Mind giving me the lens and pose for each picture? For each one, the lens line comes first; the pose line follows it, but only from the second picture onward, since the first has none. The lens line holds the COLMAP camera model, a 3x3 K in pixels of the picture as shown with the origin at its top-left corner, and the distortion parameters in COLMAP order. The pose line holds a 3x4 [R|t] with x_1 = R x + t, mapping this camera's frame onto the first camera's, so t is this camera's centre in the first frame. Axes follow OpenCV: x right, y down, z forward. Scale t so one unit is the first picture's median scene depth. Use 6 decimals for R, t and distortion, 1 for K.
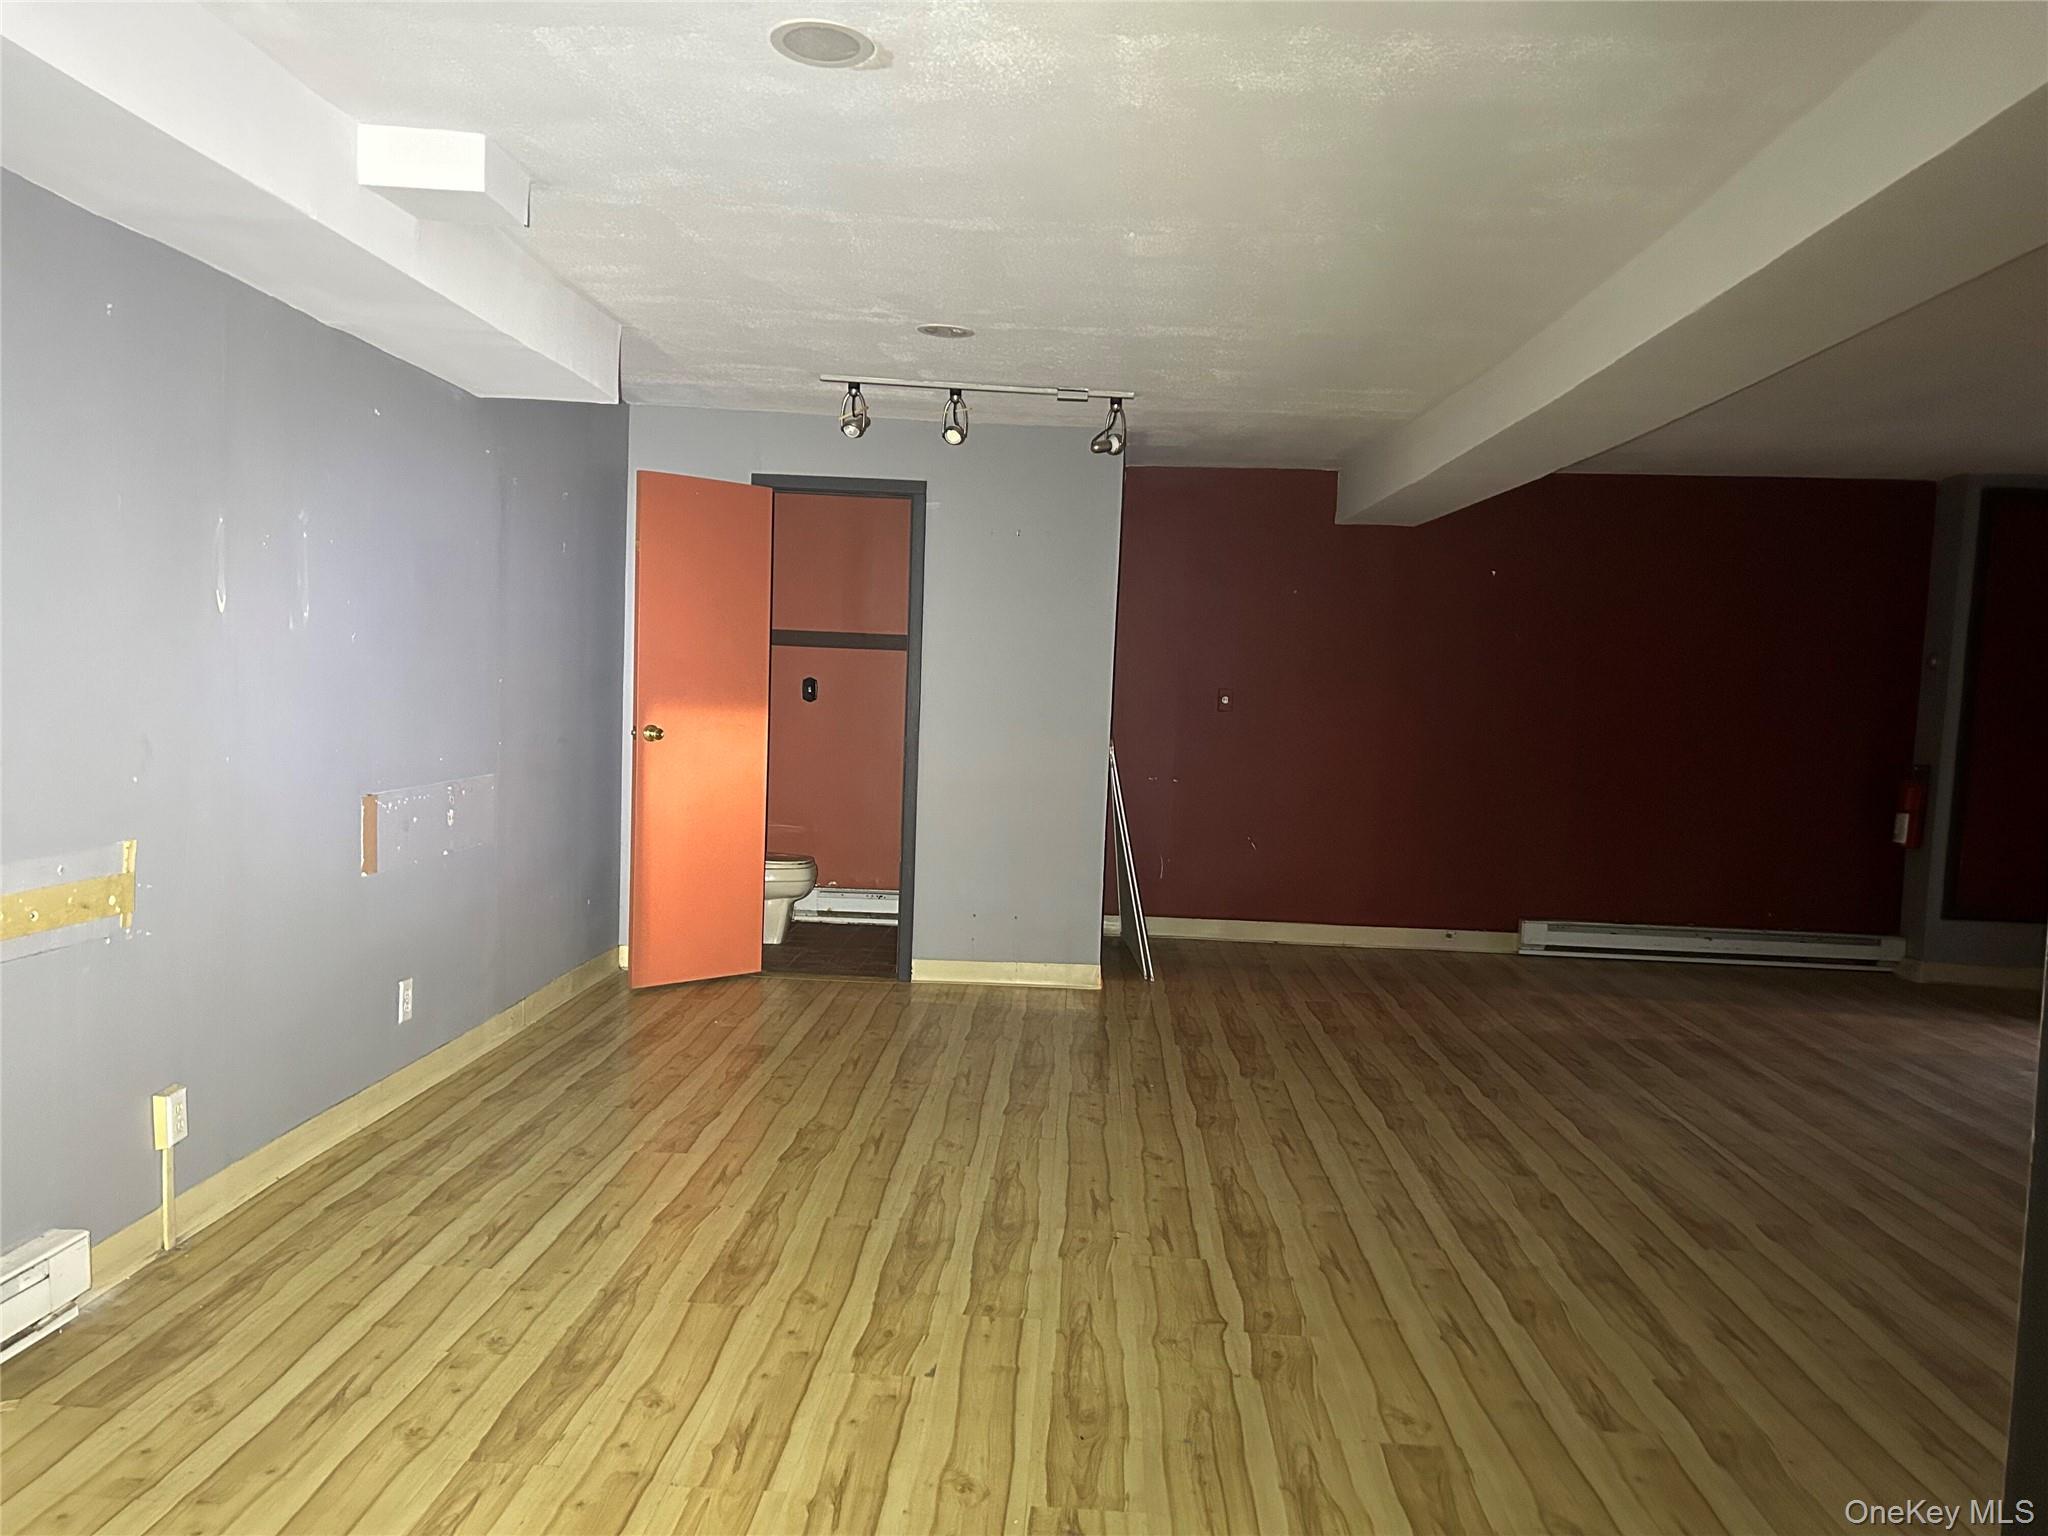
lens RADIAL K [[1537.4, 0, 1024.0], [0, 1537.4, 768.0], [0, 0, 1]] dist [0.057135, -0.074497]
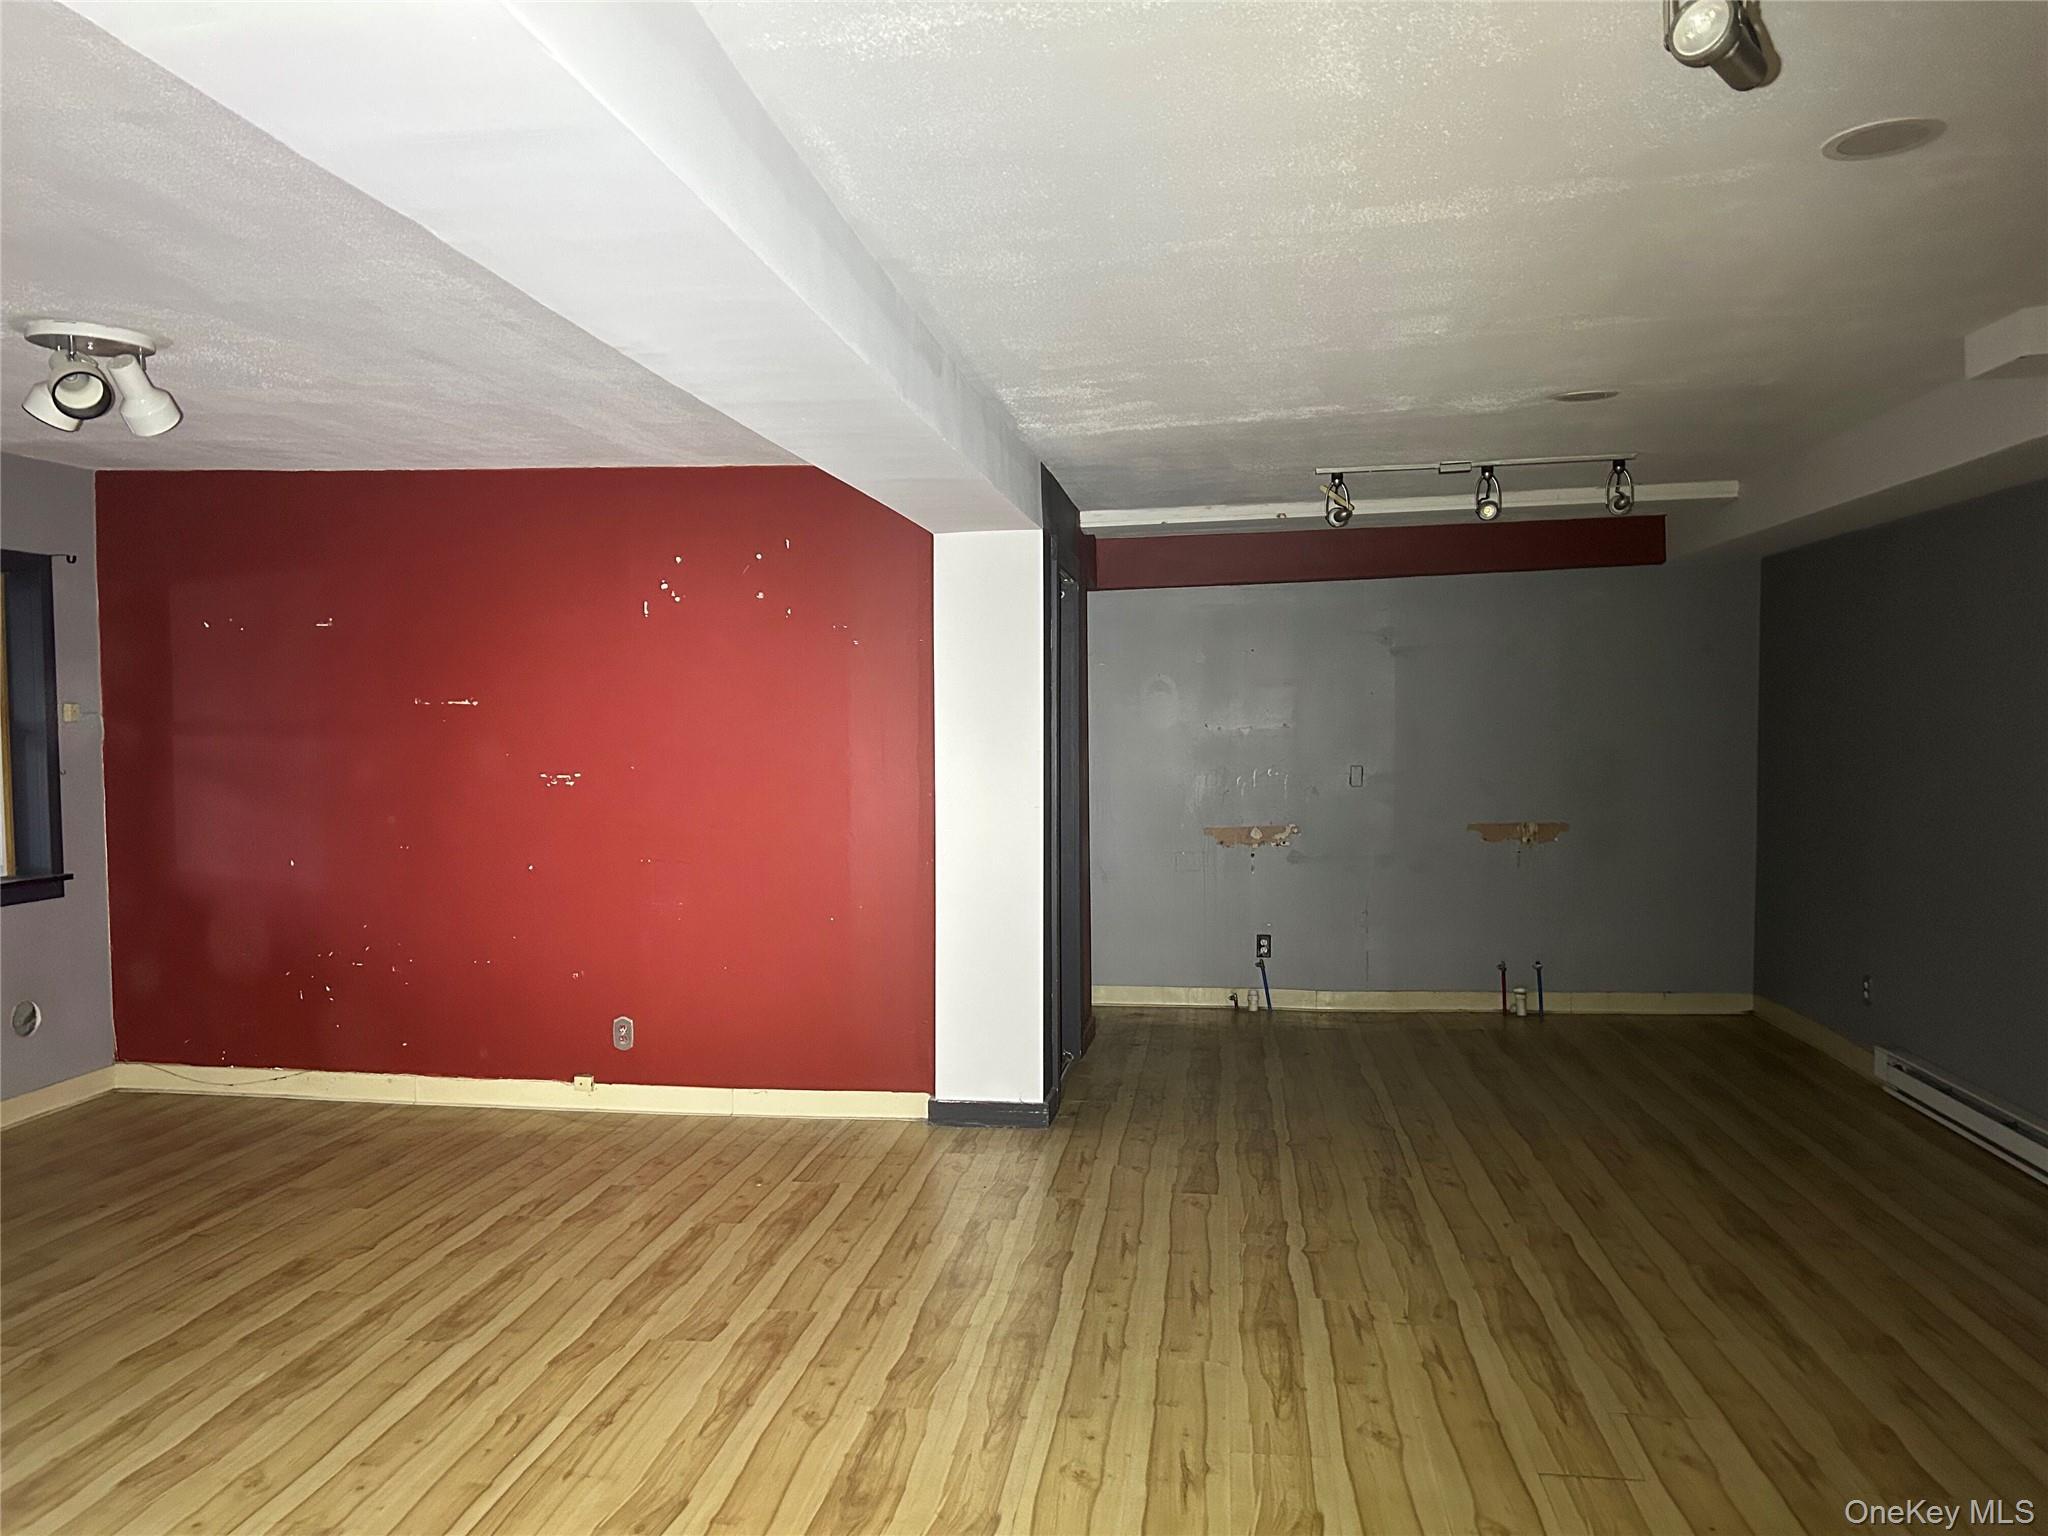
lens RADIAL K [[1551.1, 0, 1022.5], [0, 1551.1, 756.2], [0, 0, 1]] dist [0.039804, -0.036109]
pose [[-0.995868, -0.028943, 0.086081, 0.168973], [-0.021110, 0.995668, 0.090553, -0.107382], [-0.088329, 0.088362, -0.992164, 1.450500]]
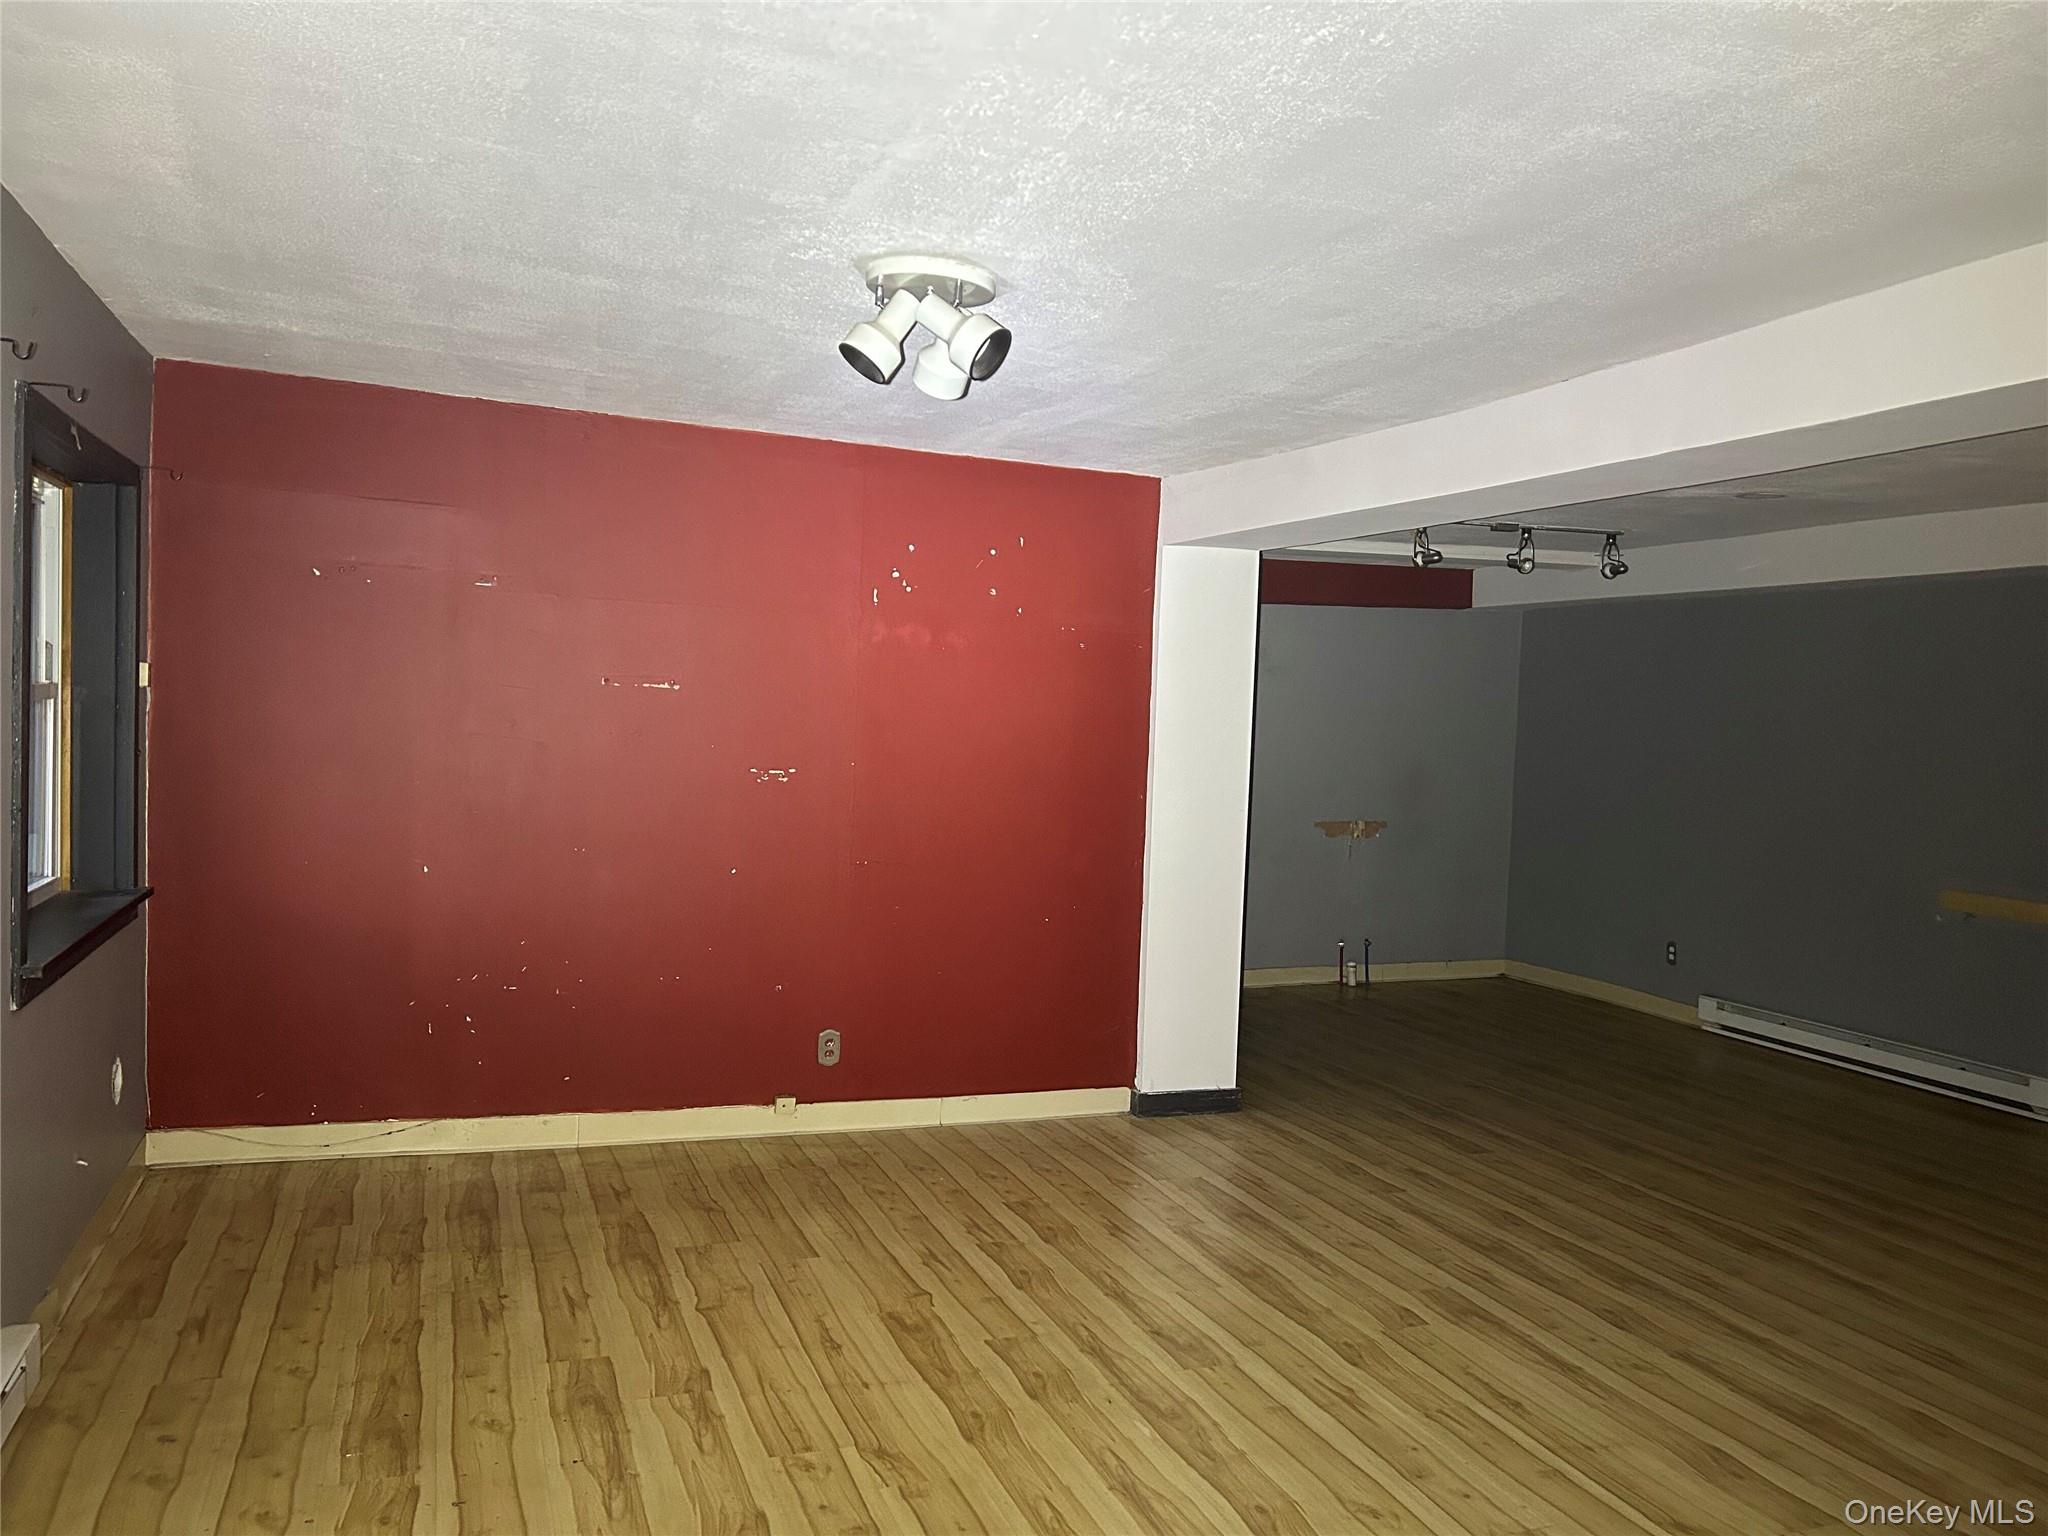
lens RADIAL K [[1537.4, 0, 1024.0], [0, 1537.4, 768.0], [0, 0, 1]] dist [0.057135, -0.074497]
pose [[-0.915555, -0.051056, -0.398940, 0.861285], [-0.090826, 0.992533, 0.081420, -0.084726], [0.391804, 0.110778, -0.913355, 1.358501]]
